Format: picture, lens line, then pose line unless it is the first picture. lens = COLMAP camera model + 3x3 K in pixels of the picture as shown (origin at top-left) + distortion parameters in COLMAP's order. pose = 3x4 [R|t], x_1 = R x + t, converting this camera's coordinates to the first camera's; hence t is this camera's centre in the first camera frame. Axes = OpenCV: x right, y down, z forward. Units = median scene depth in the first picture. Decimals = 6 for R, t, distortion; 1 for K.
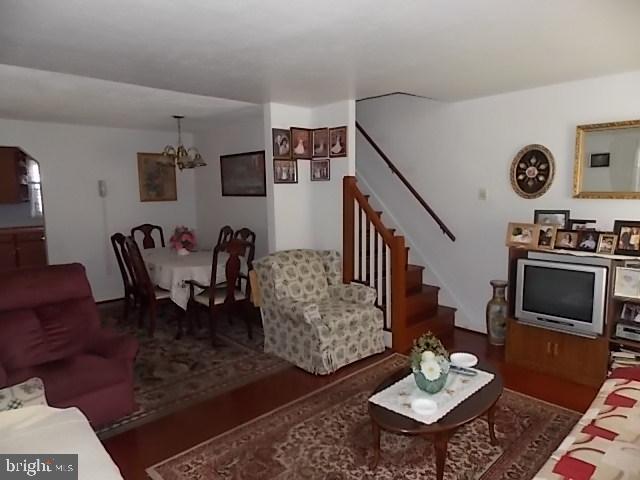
lens RADIAL K [[427.9, 0, 327.1], [0, 427.9, 229.6], [0, 0, 1]] dist [-0.002385, -0.007779]
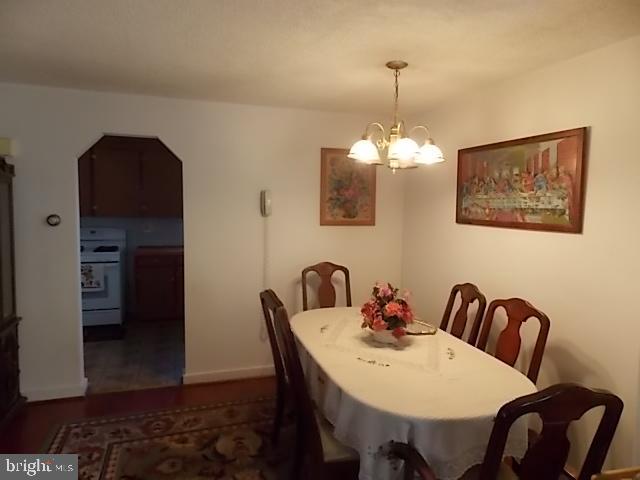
lens RADIAL K [[427.9, 0, 318.6], [0, 427.9, 238.1], [0, 0, 1]] dist [-0.002385, -0.007779]
pose [[0.903280, 0.063457, -0.424333, -0.233785], [-0.072153, 0.997384, -0.004437, -0.060406], [0.422941, 0.034625, 0.905495, 0.590949]]
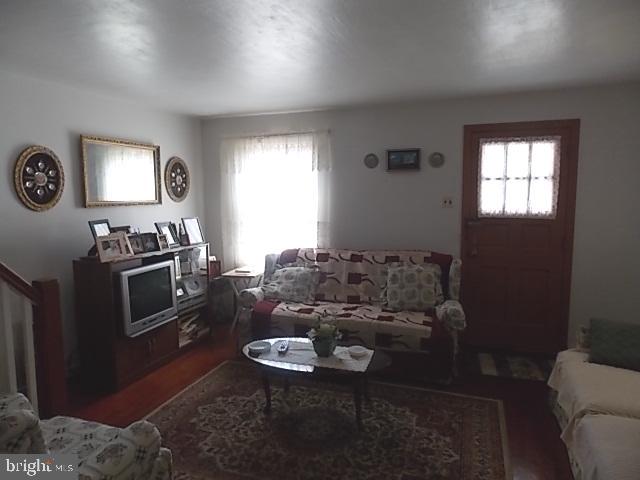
lens RADIAL K [[427.9, 0, 319.6], [0, 427.9, 234.4], [0, 0, 1]] dist [-0.002385, -0.007779]
pose [[-0.429864, -0.074769, 0.899792, -0.531738], [0.105512, 0.985577, 0.132304, -0.077908], [-0.896707, 0.151812, -0.415775, 0.860439]]
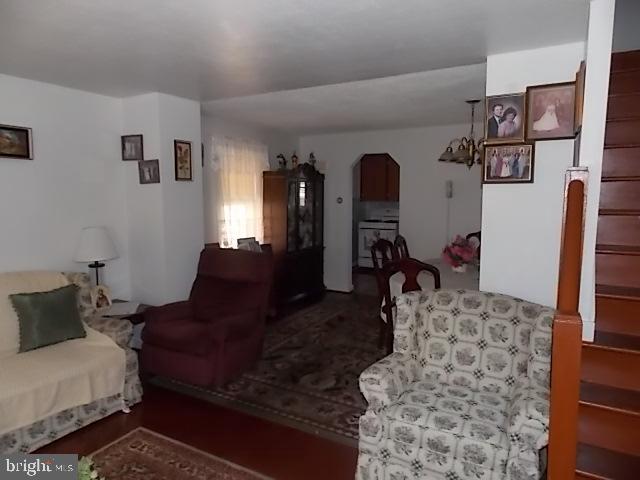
lens RADIAL K [[427.9, 0, 313.5], [0, 427.9, 234.3], [0, 0, 1]] dist [-0.002385, -0.007779]
pose [[0.277963, 0.106882, -0.954627, 0.419260], [-0.092535, 0.992148, 0.084140, -0.062363], [0.956124, 0.064948, 0.285671, 0.573340]]
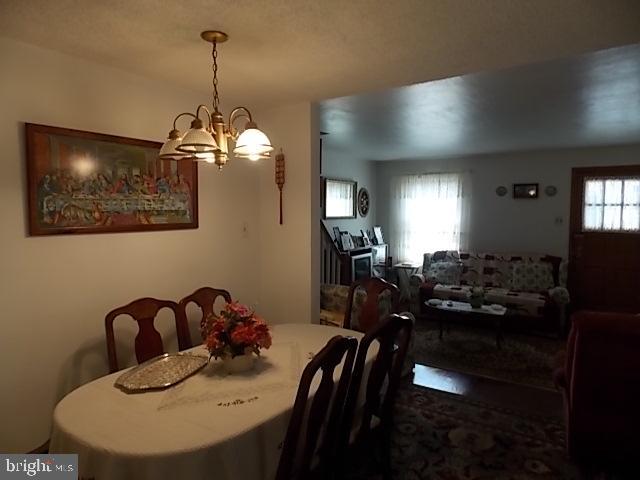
lens RADIAL K [[427.9, 0, 314.6], [0, 427.9, 236.3], [0, 0, 1]] dist [-0.002385, -0.007779]
pose [[-0.199904, -0.050914, 0.978492, -0.878888], [0.099036, 0.992485, 0.071875, -0.109397], [-0.974798, 0.111274, -0.193360, 1.149105]]
